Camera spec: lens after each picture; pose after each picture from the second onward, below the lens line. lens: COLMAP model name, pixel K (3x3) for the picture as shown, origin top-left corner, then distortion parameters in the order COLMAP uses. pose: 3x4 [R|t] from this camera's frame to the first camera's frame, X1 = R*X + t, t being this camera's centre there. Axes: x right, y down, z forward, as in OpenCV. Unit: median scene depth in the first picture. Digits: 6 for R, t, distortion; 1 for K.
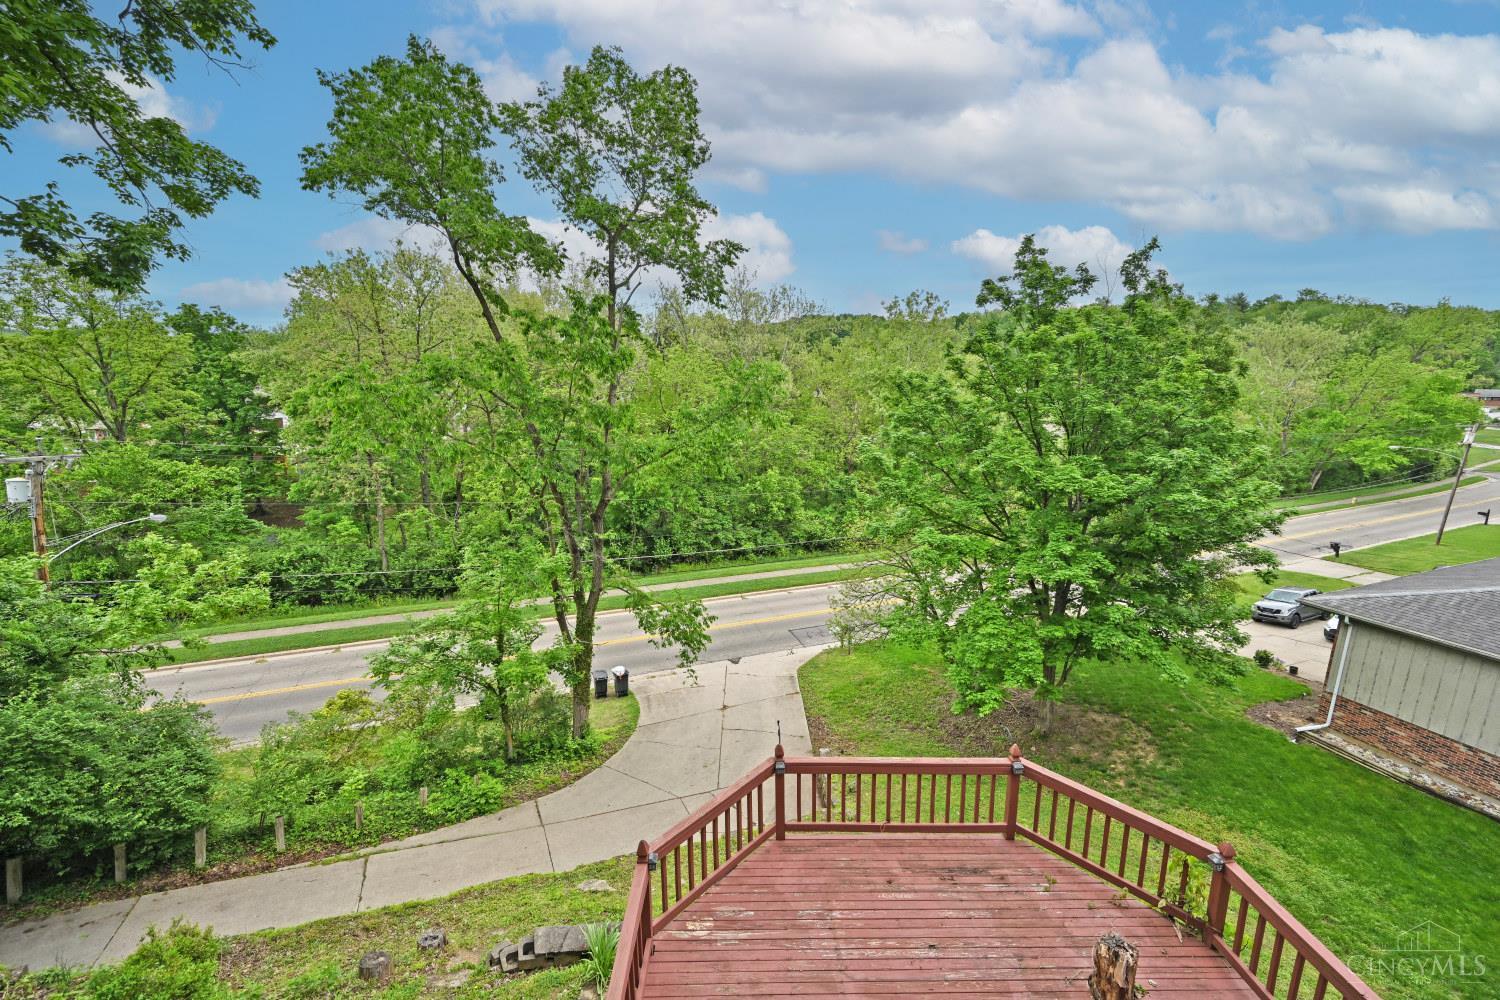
lens RADIAL K [[591.6, 0, 750.0], [0, 591.6, 500.0], [0, 0, 1]] dist [-0.017973, 0.009703]
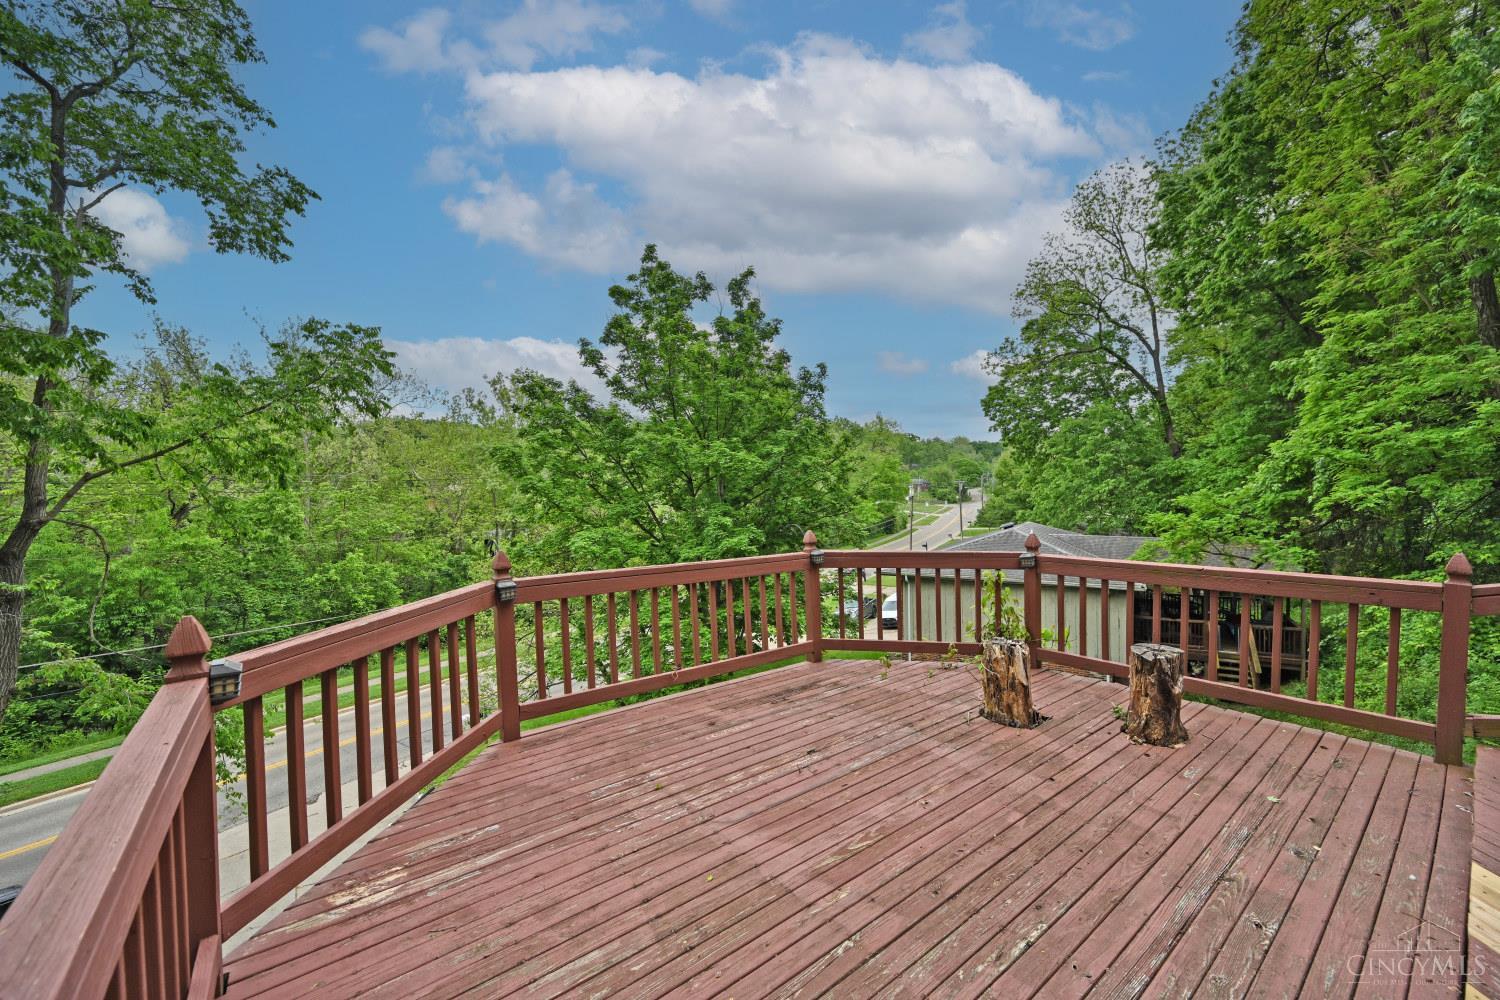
lens RADIAL K [[591.6, 0, 750.0], [0, 591.6, 500.0], [0, 0, 1]] dist [-0.017973, 0.009703]
pose [[0.796018, -0.023091, 0.604832, -0.040763], [0.143165, 0.978100, -0.151078, 0.197972], [-0.588098, 0.206851, 0.781891, 0.165574]]
